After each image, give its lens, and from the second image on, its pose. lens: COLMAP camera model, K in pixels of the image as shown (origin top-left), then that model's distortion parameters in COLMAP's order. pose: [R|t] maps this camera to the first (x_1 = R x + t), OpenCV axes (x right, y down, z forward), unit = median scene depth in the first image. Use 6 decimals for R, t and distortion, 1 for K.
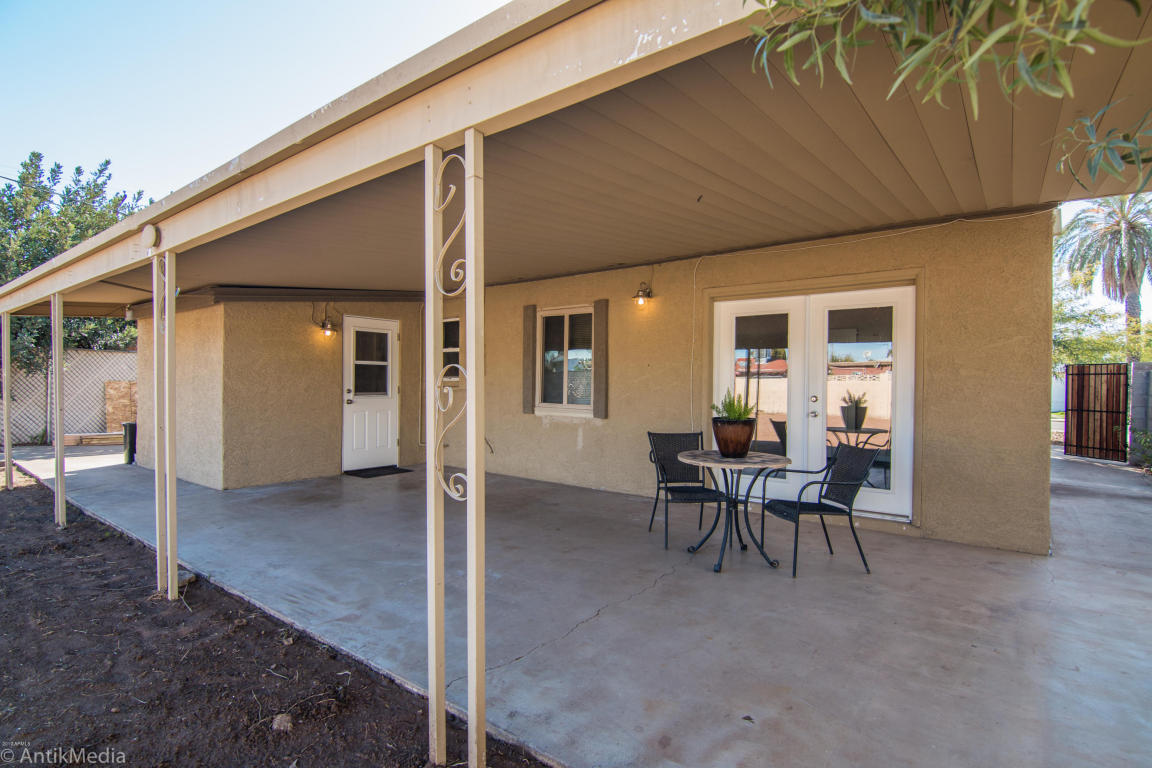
lens RADIAL K [[580.1, 0, 578.4], [0, 580.1, 384.3], [0, 0, 1]] dist [-0.011960, -0.006744]
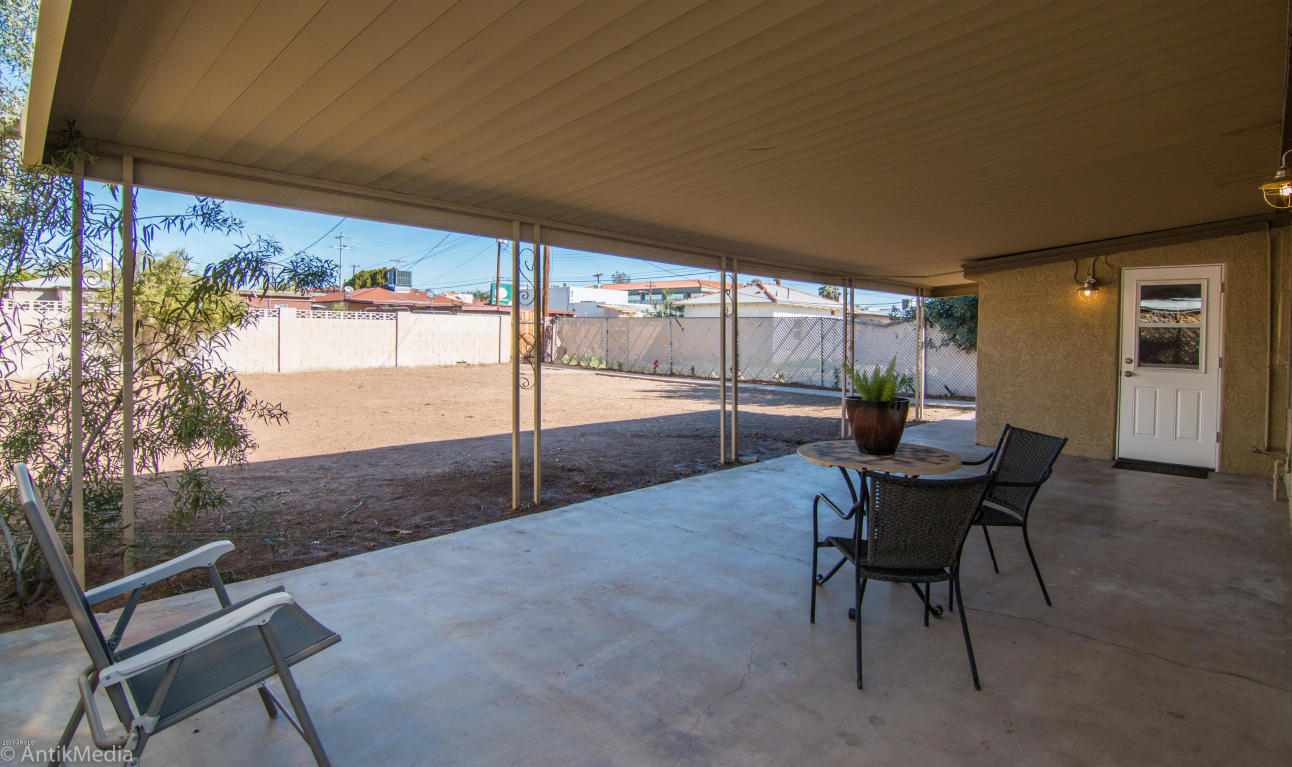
lens RADIAL K [[645.9, 0, 654.8], [0, 645.9, 347.6], [0, 0, 1]] dist [0.001766, 0.000091]
pose [[-0.101153, 0.010613, -0.994814, 0.606832], [-0.020554, 0.999707, 0.012755, -0.005199], [0.994659, 0.021737, -0.100905, 0.451629]]
